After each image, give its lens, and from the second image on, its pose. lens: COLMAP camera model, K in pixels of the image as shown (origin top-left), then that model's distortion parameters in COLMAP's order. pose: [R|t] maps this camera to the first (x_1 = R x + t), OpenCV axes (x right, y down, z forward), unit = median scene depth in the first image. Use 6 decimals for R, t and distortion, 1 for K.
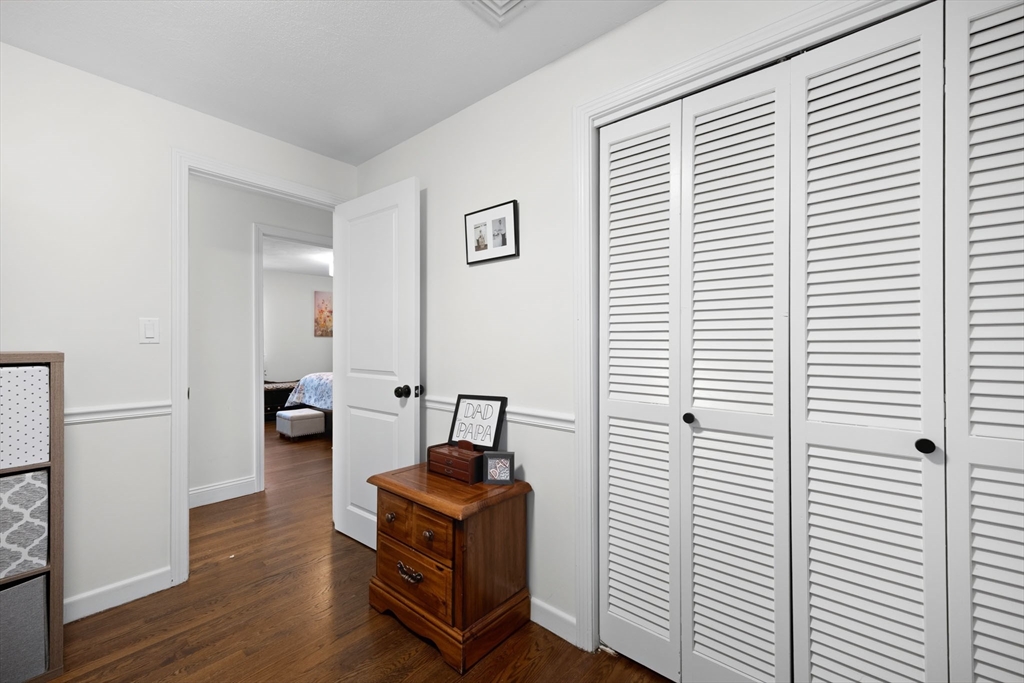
lens RADIAL K [[391.5, 0, 512.0], [0, 391.5, 341.5], [0, 0, 1]] dist [-0.006575, 0.000453]
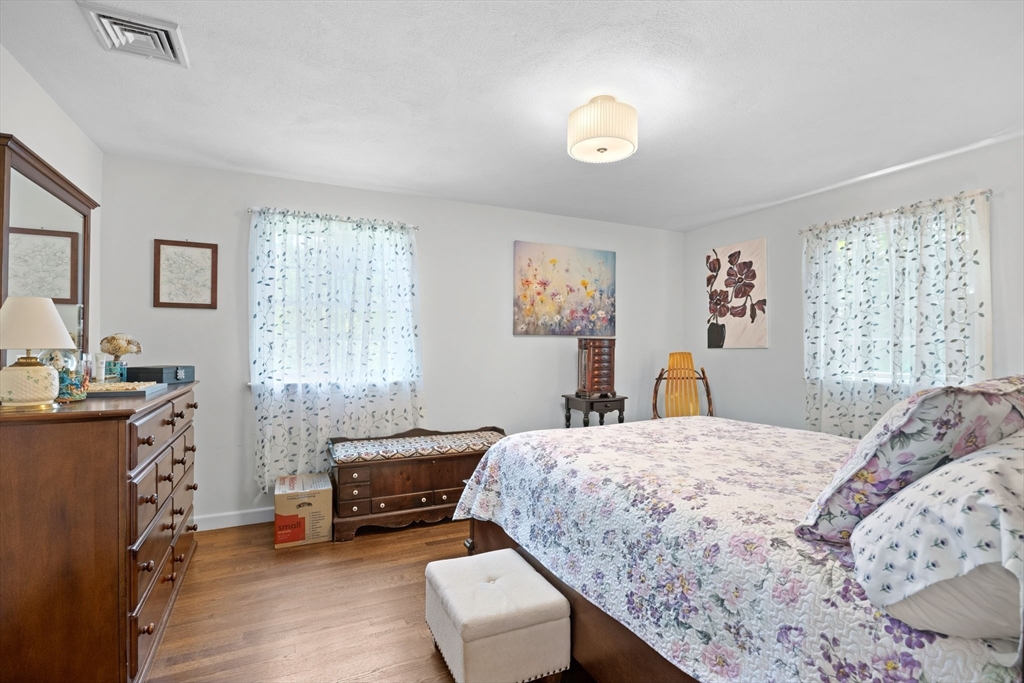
lens RADIAL K [[490.8, 0, 512.0], [0, 490.8, 341.5], [0, 0, 1]] dist [-0.000132, -0.000016]
pose [[0.905878, -0.002119, -0.423534, -0.323535], [-0.001823, 0.999959, -0.008901, 0.000121], [0.423535, 0.008835, 0.905837, 0.583098]]
